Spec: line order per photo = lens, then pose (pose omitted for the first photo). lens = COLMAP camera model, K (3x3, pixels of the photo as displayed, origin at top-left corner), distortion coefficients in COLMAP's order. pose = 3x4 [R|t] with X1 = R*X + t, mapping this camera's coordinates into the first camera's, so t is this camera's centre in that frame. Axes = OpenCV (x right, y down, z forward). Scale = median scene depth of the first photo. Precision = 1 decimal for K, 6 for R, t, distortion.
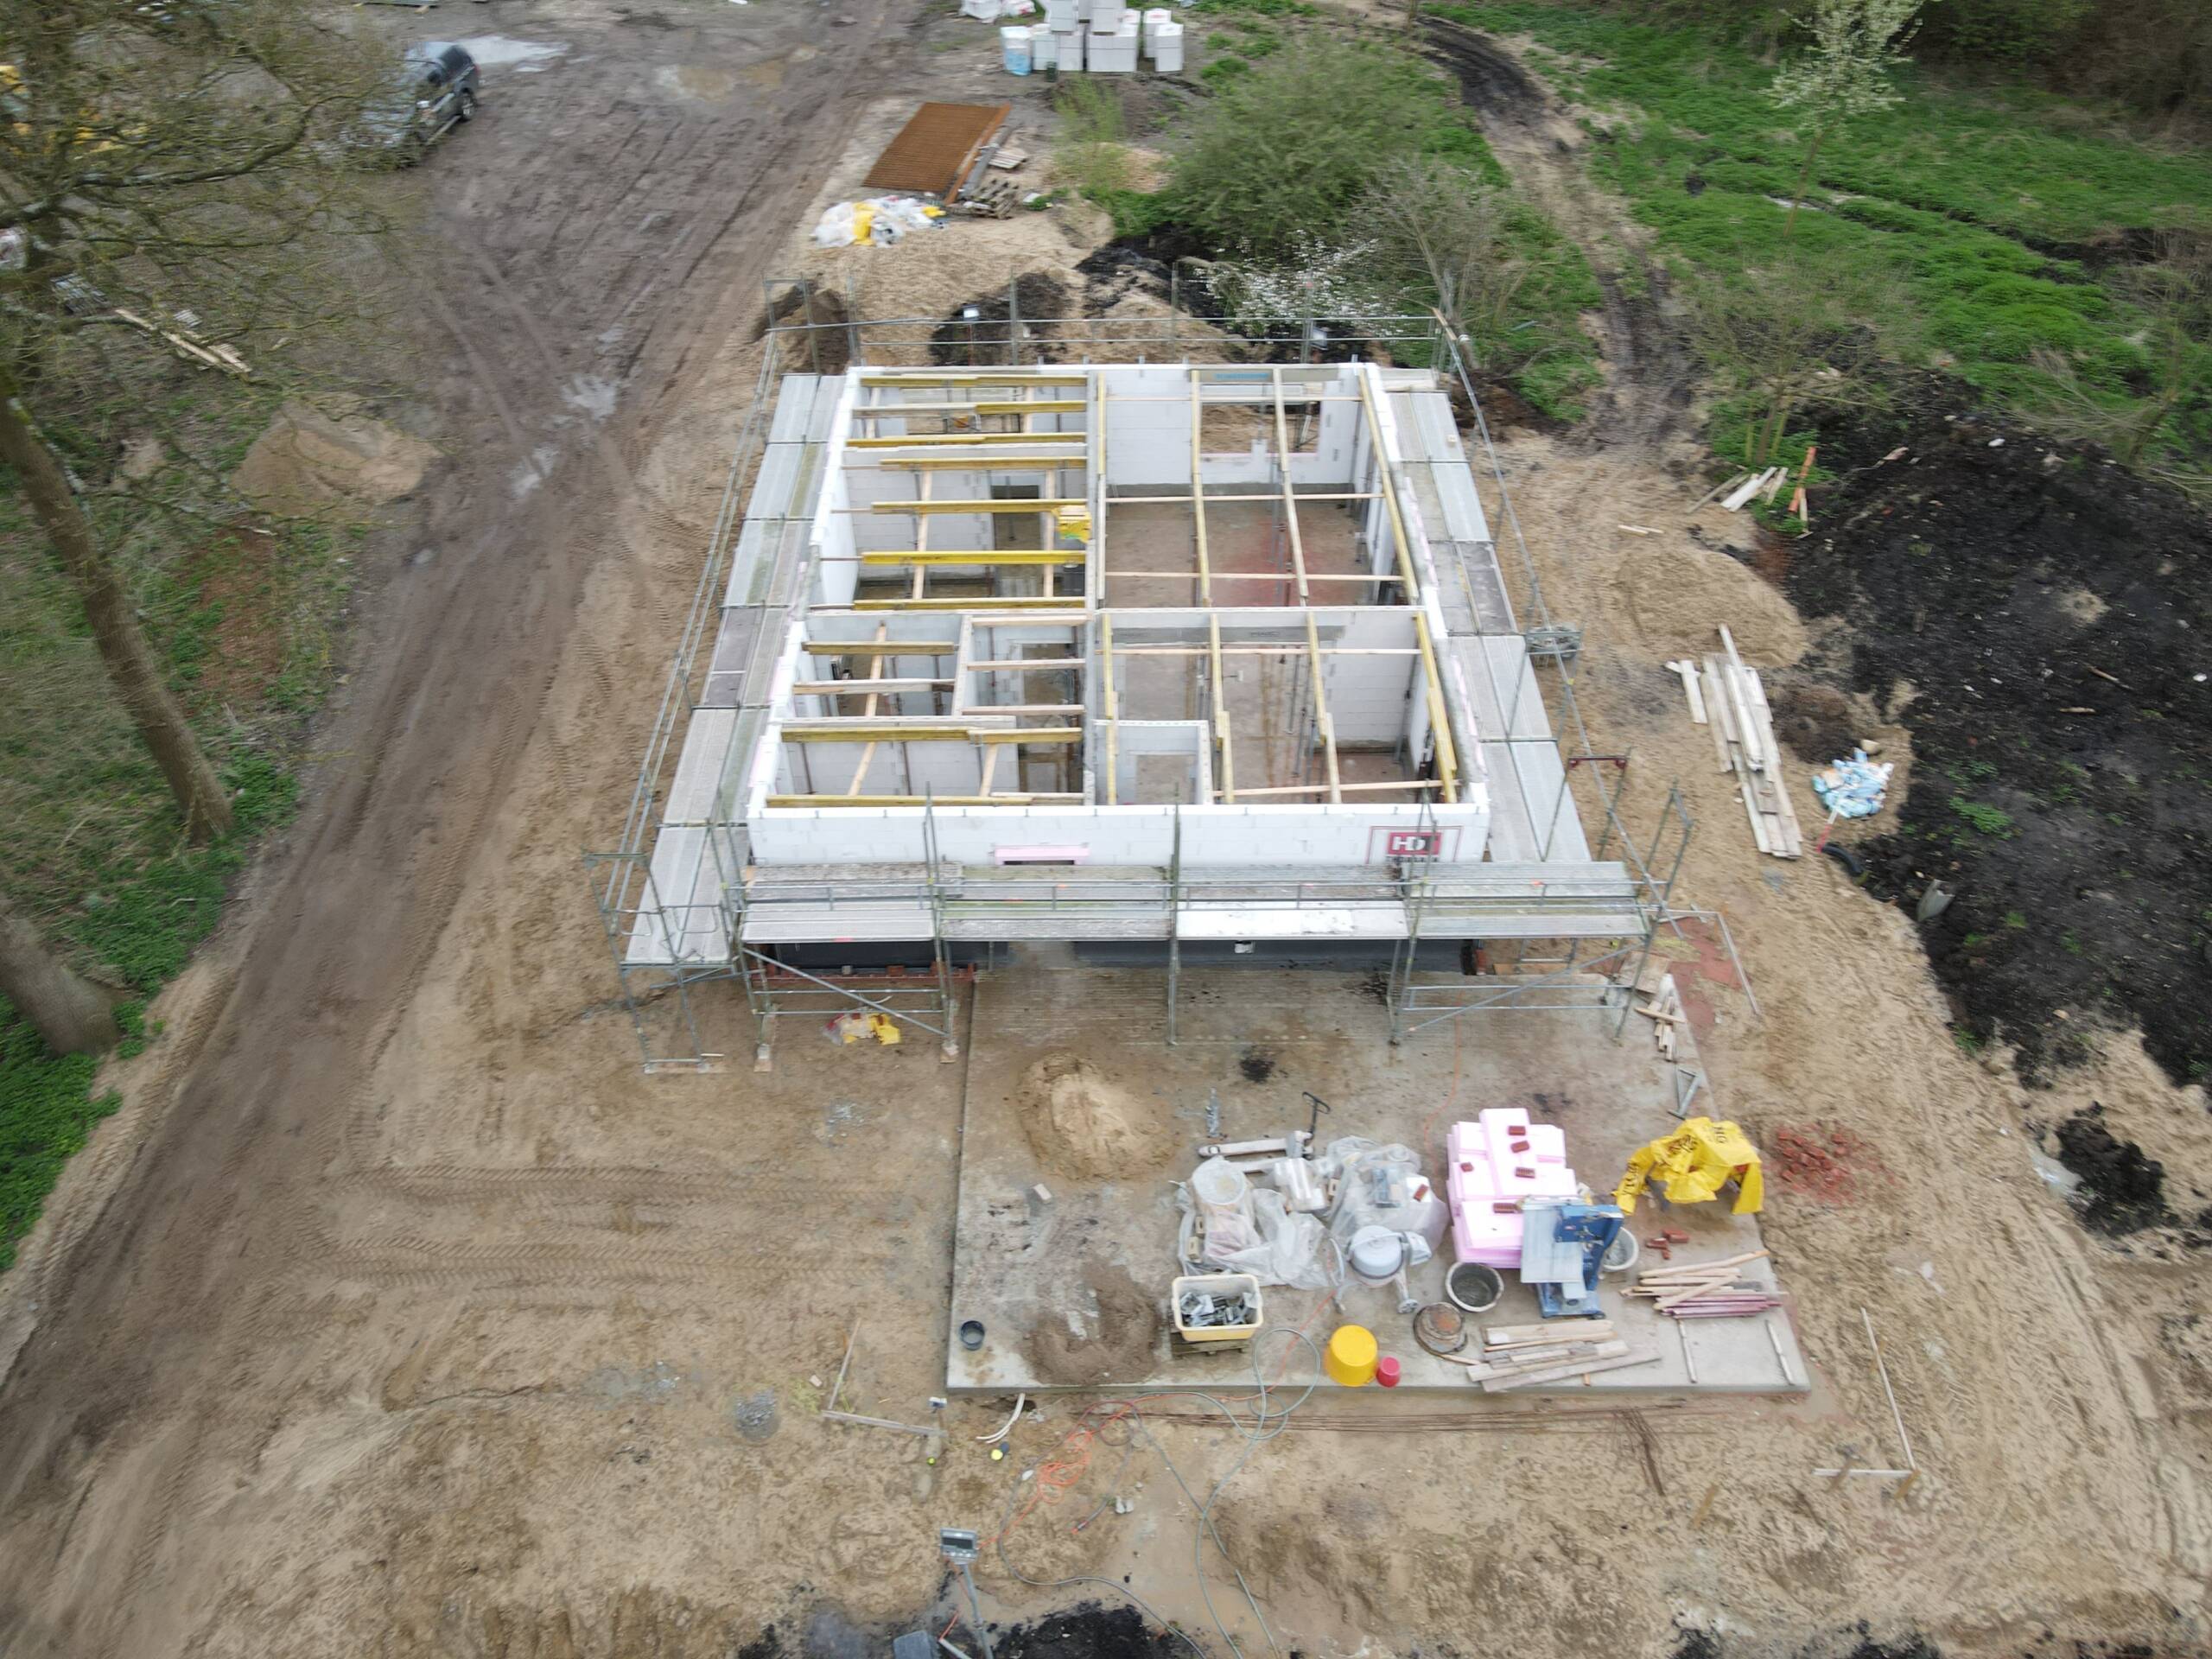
lens RADIAL K [[1578.0, 0, 1106.0], [0, 1578.0, 829.5], [0, 0, 1]] dist [0.009804, -0.024699]
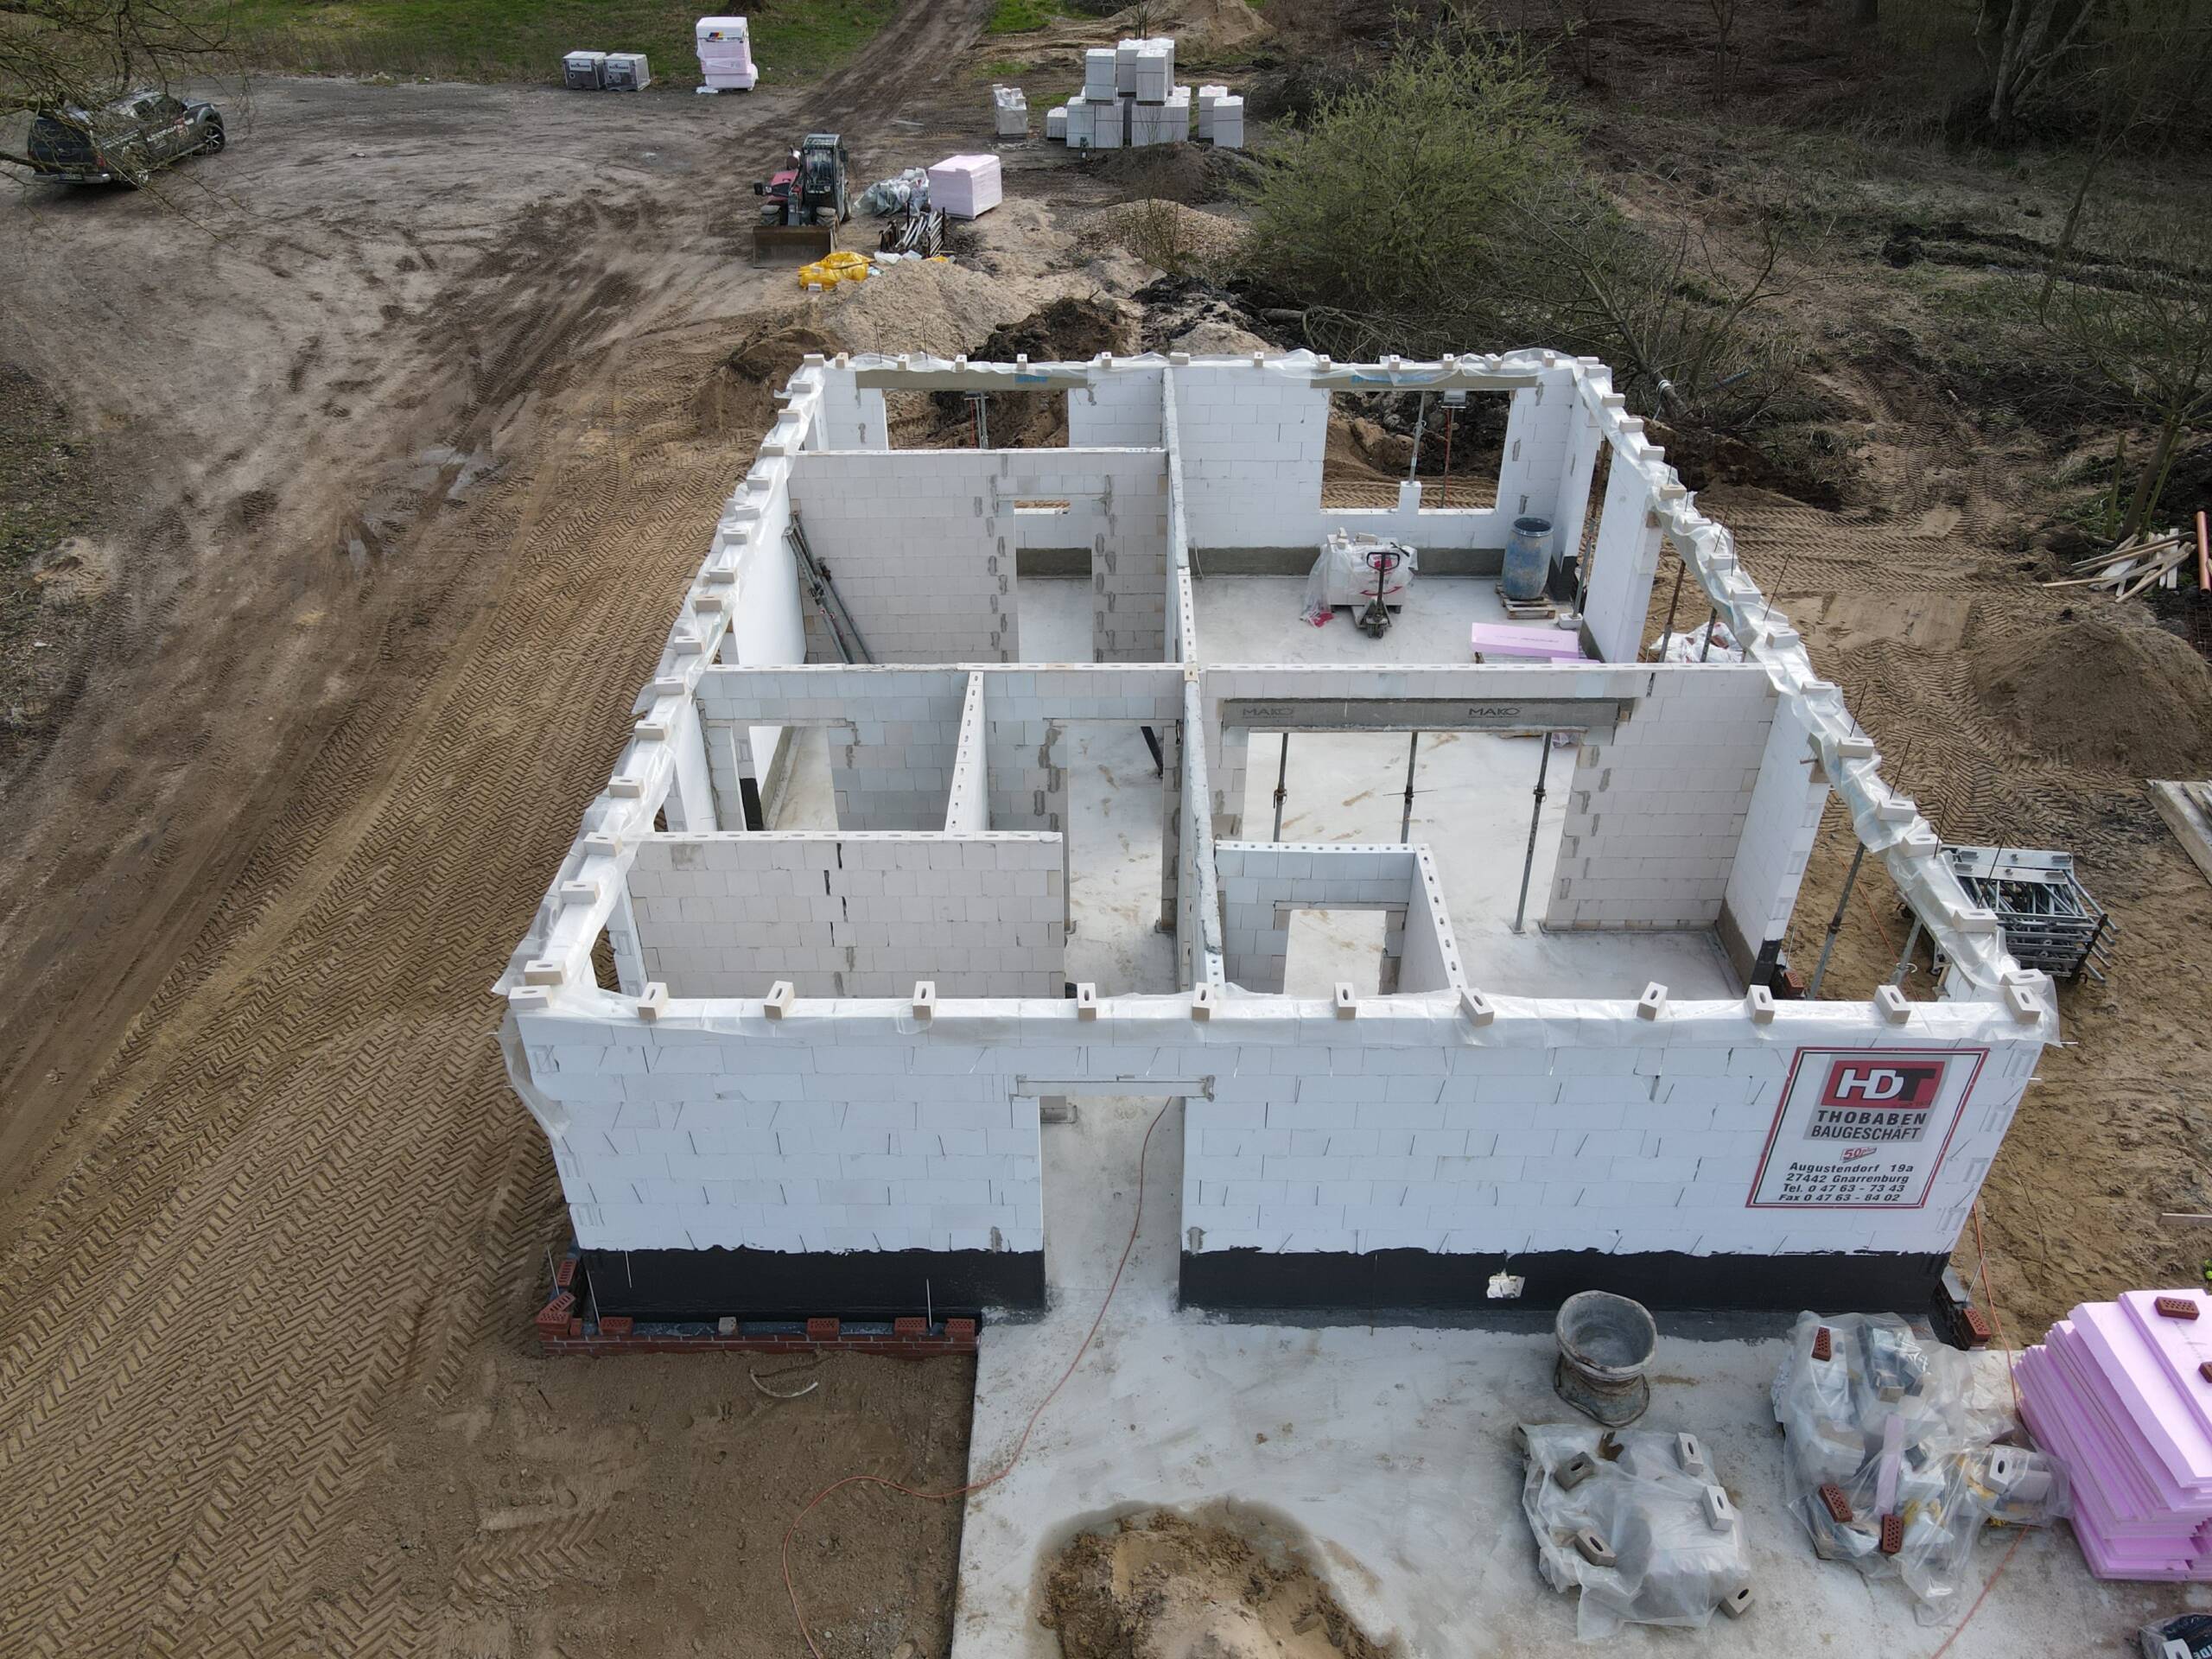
lens RADIAL K [[1642.0, 0, 1106.0], [0, 1642.0, 829.5], [0, 0, 1]] dist [0.030287, -0.001829]
pose [[0.999948, 0.008685, -0.005337, -0.030377], [-0.009352, 0.989925, -0.141282, 0.003785], [0.004057, 0.141324, 0.989955, 0.334856]]
